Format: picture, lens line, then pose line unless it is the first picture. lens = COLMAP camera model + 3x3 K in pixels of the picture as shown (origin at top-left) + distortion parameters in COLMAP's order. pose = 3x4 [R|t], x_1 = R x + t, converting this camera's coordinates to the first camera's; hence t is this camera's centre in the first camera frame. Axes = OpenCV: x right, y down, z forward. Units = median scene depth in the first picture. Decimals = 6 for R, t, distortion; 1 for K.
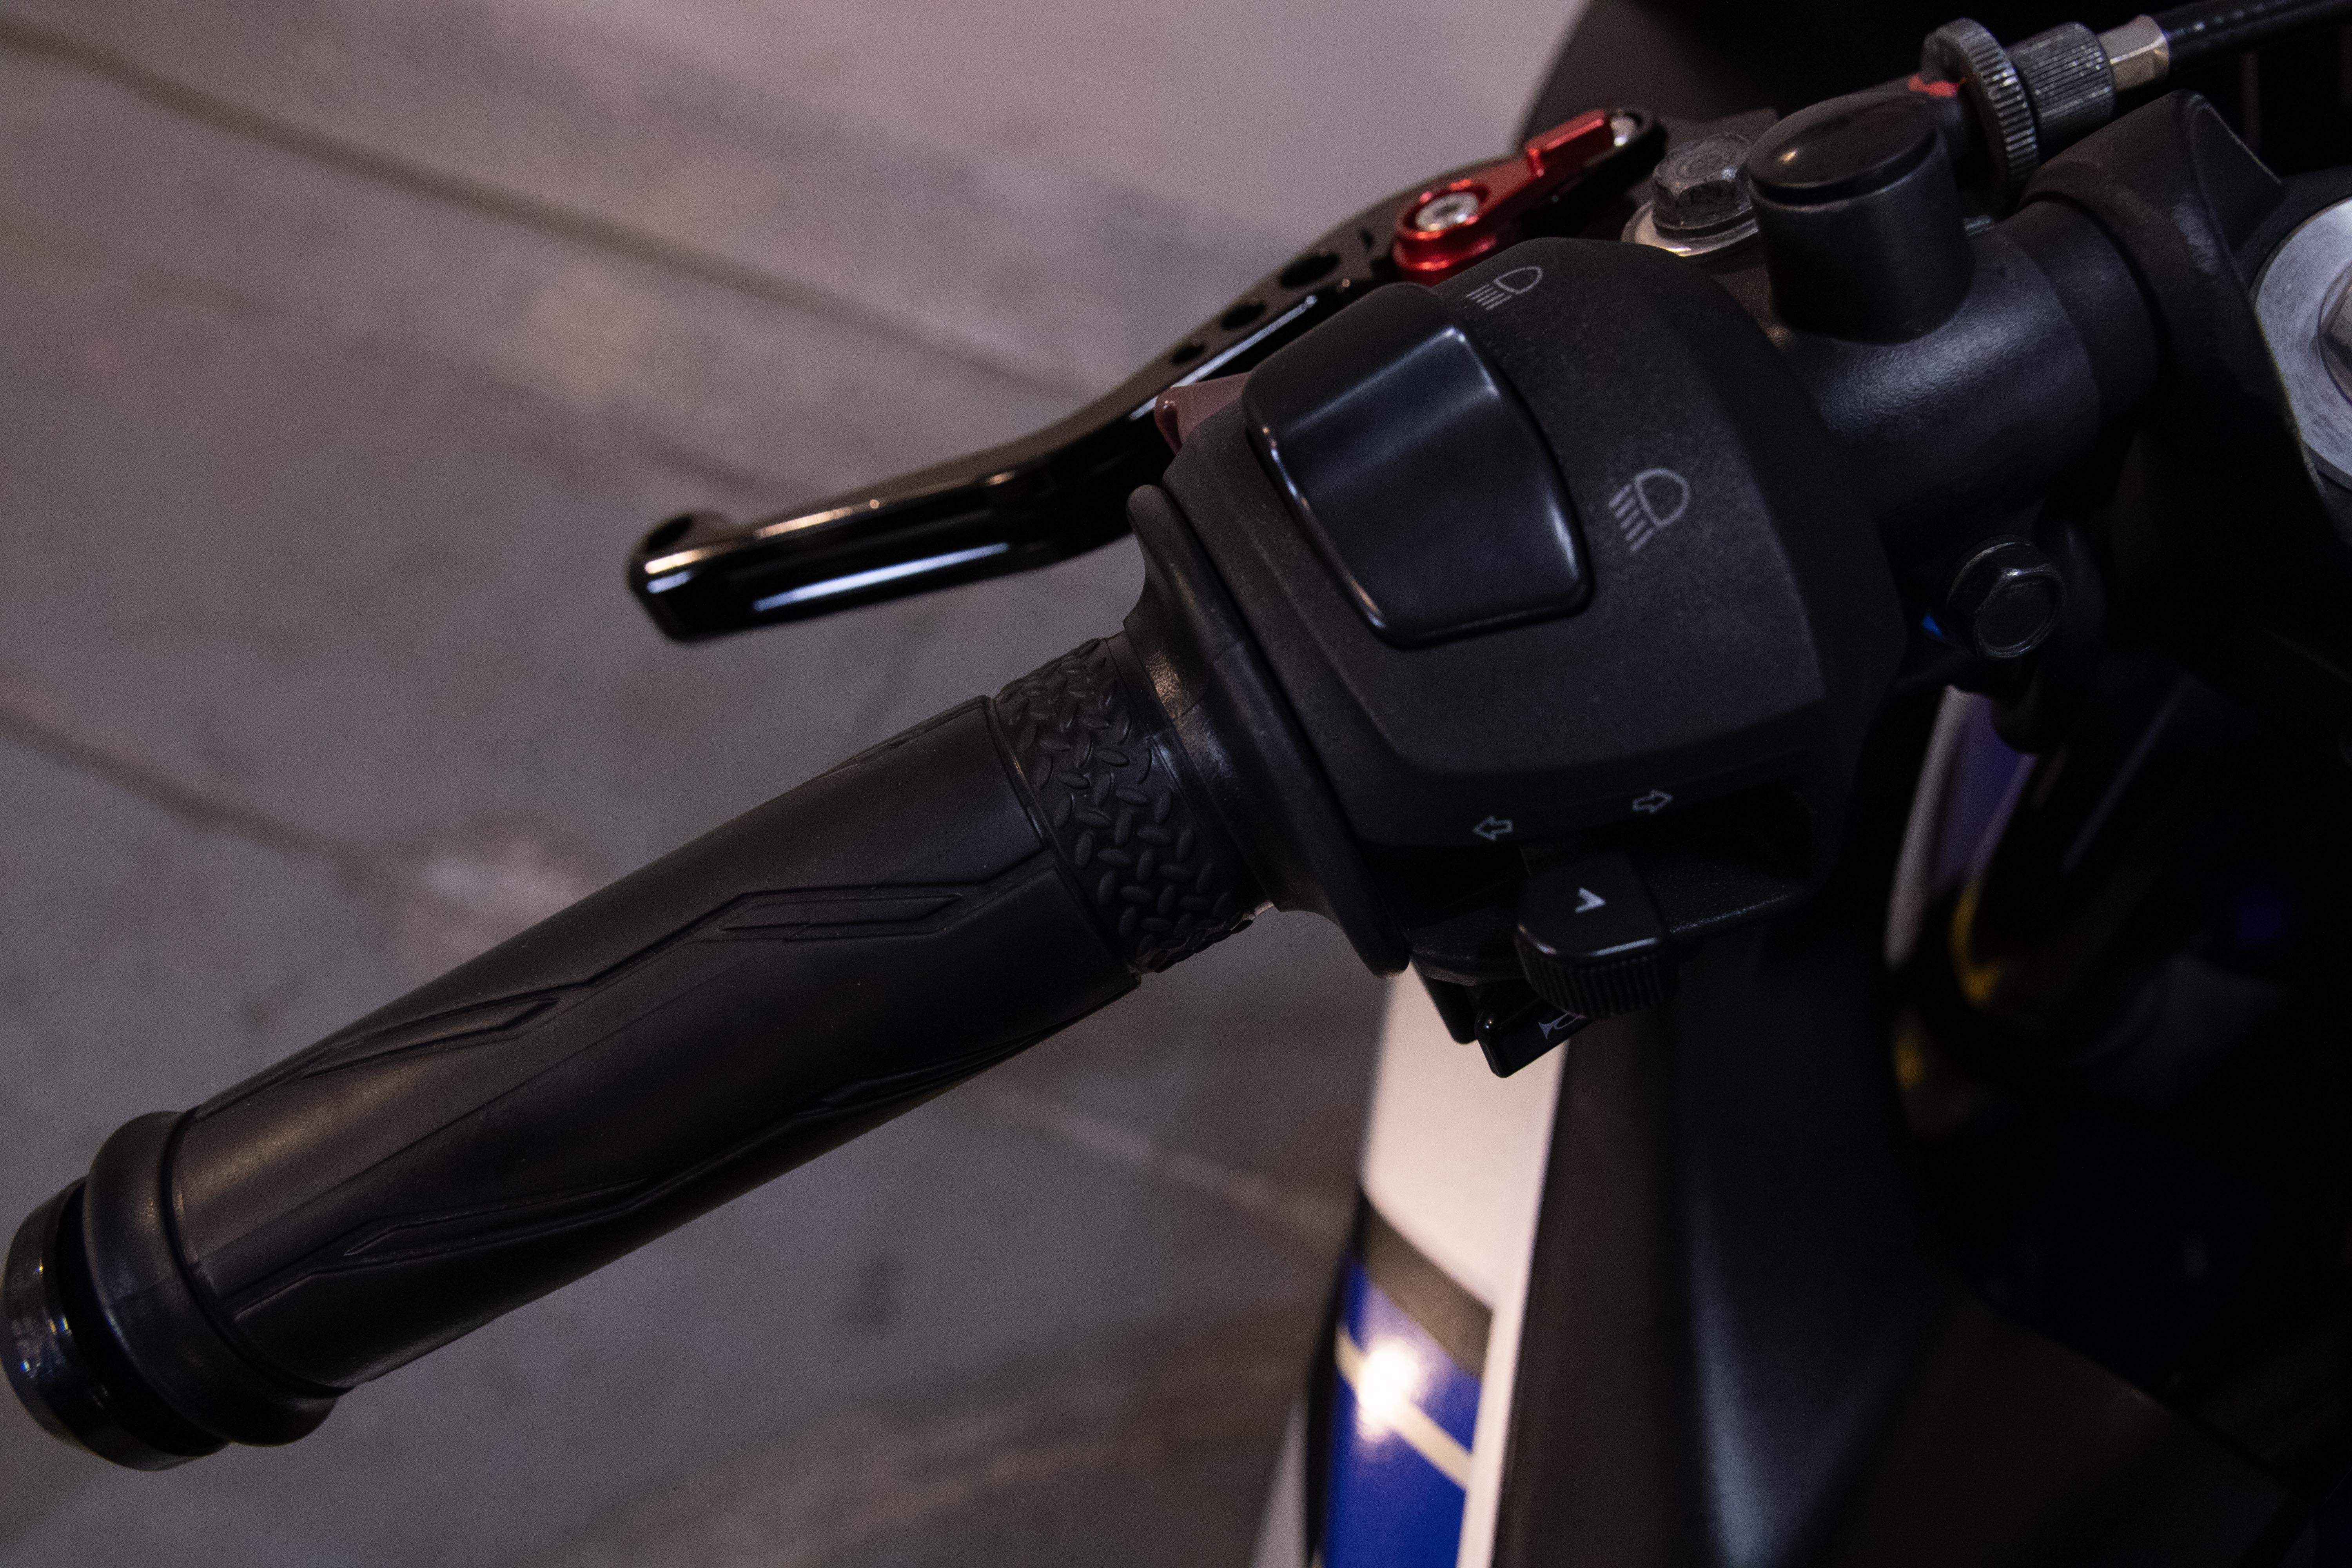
lens RADIAL K [[2032.8, 0, 1171.3], [0, 2032.8, 785.5], [0, 0, 1]] dist [-0.105273, 0.121837]
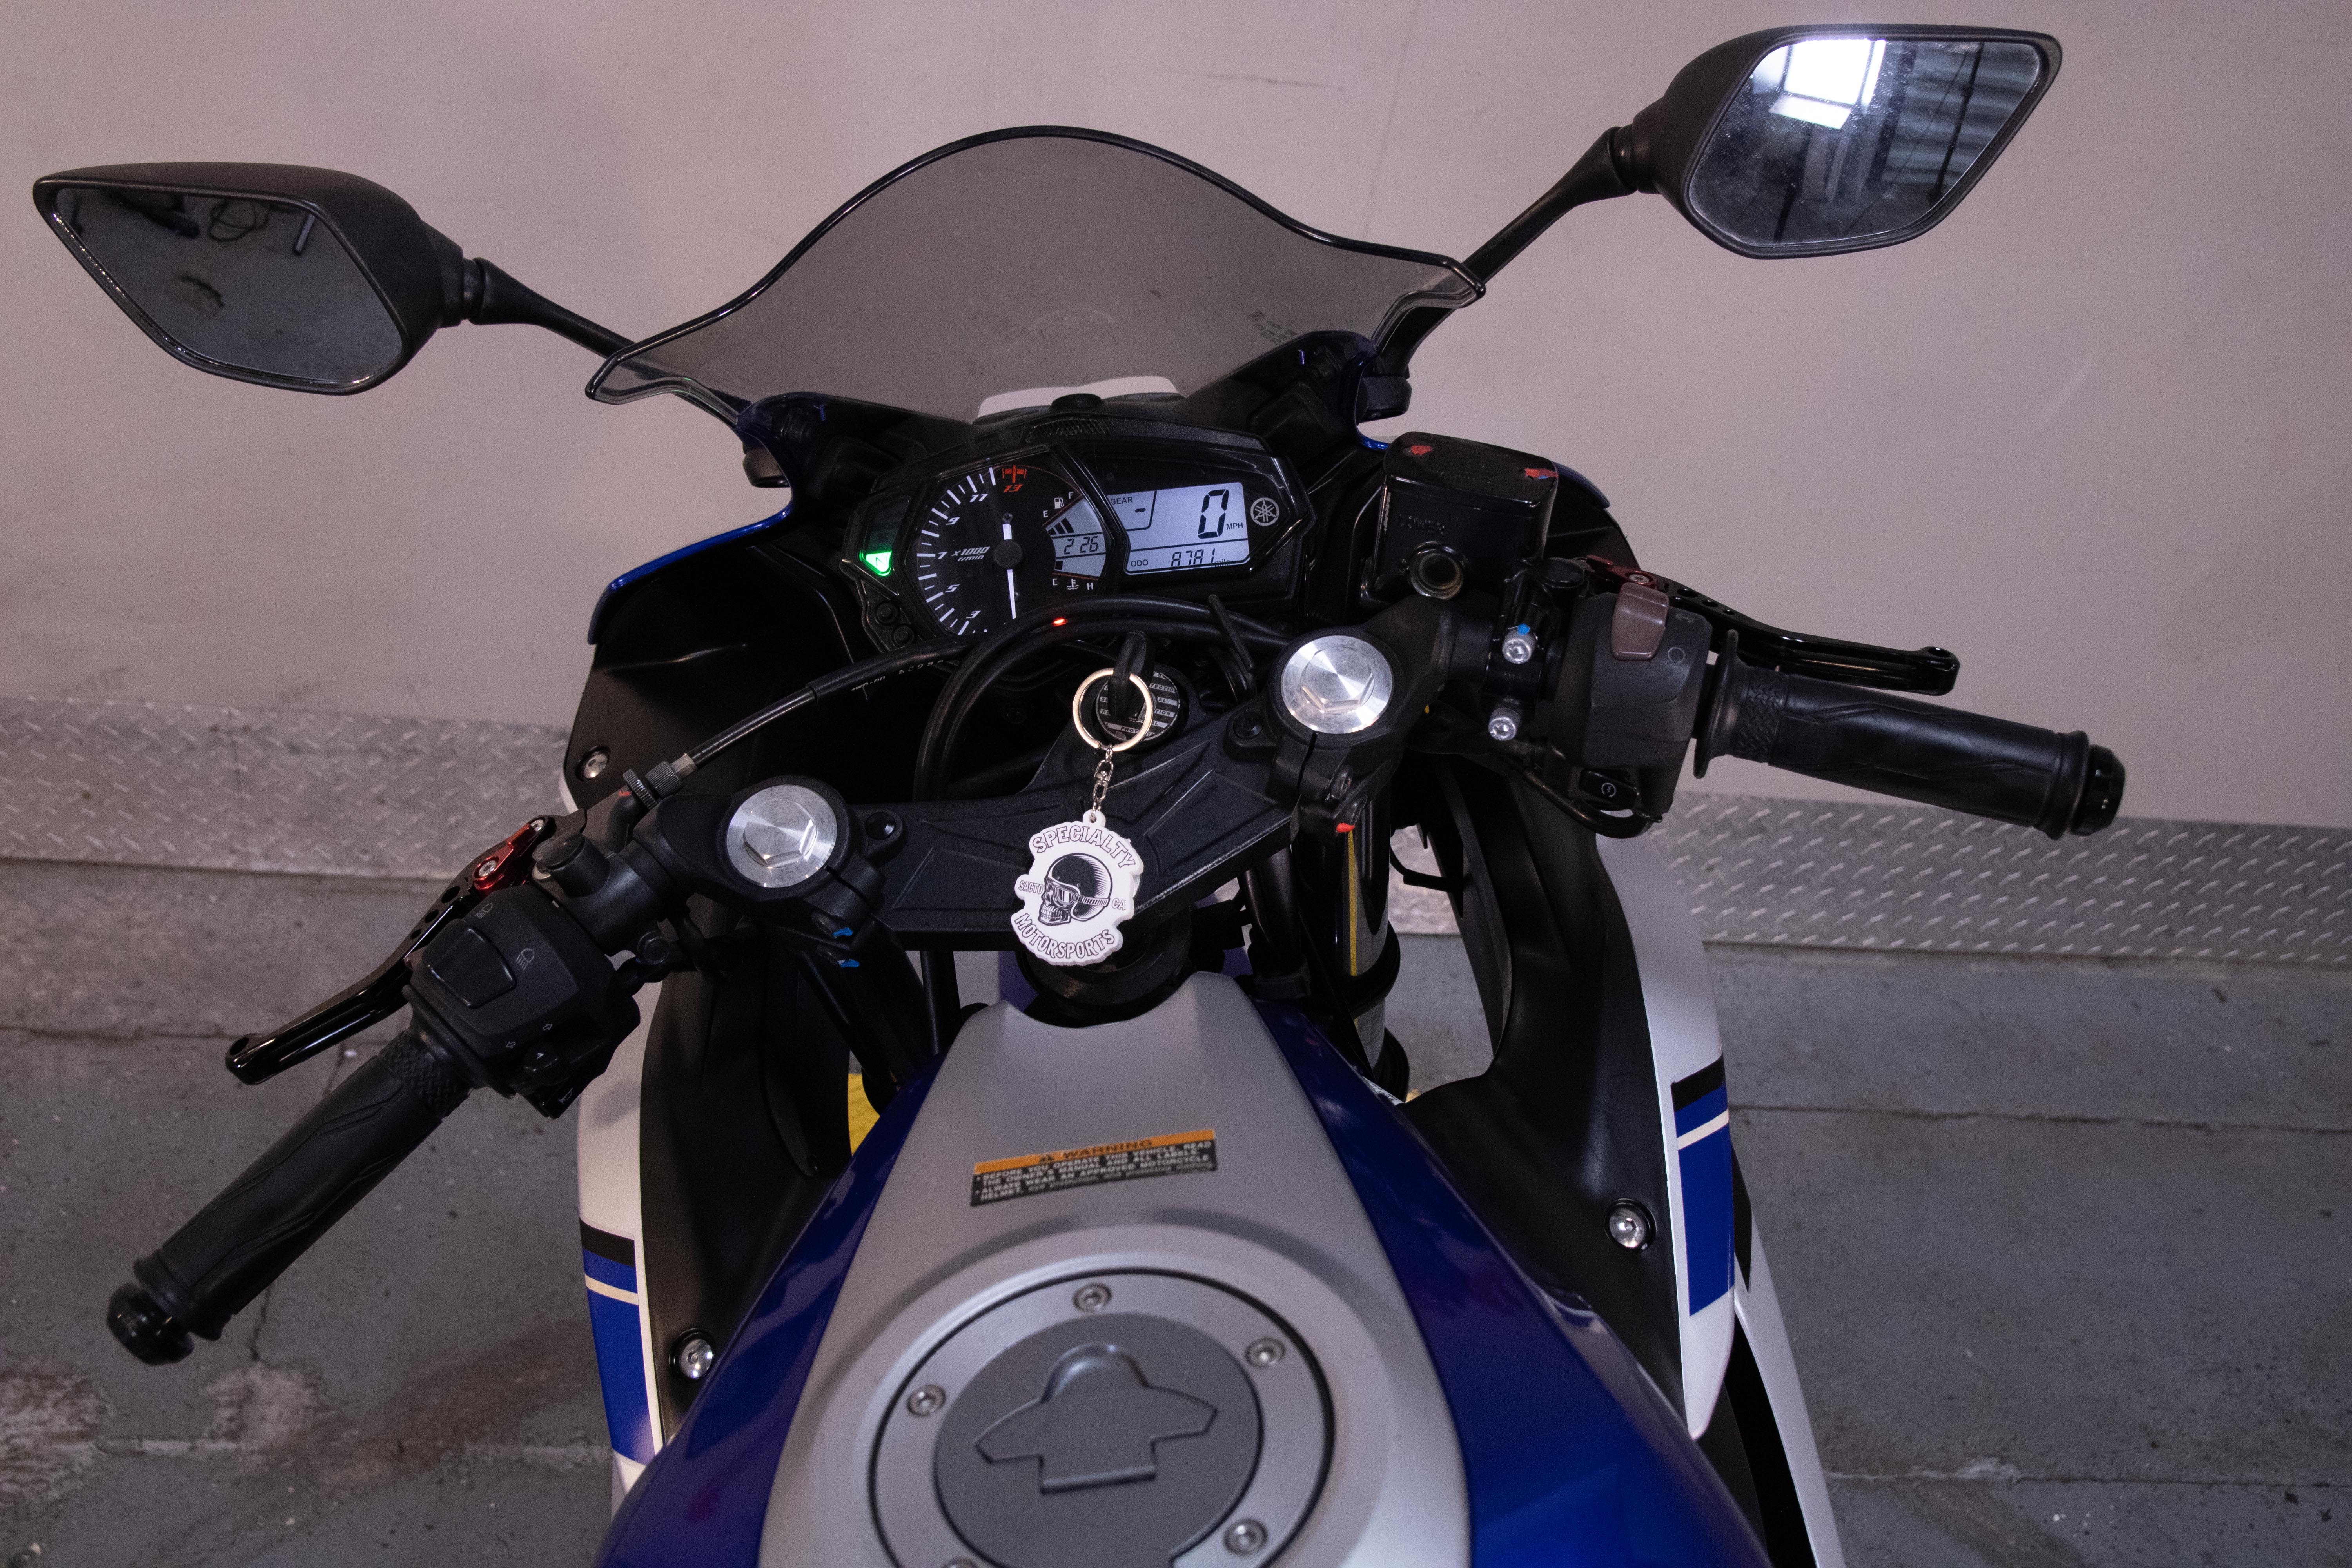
lens RADIAL K [[2032.8, 0, 1171.3], [0, 2032.8, 785.5], [0, 0, 1]] dist [-0.105273, 0.121837]
pose [[0.915053, -0.254693, 0.312745, 0.164582], [0.303507, 0.945490, -0.118037, 0.274772], [-0.265634, 0.202930, 0.942474, -2.200685]]
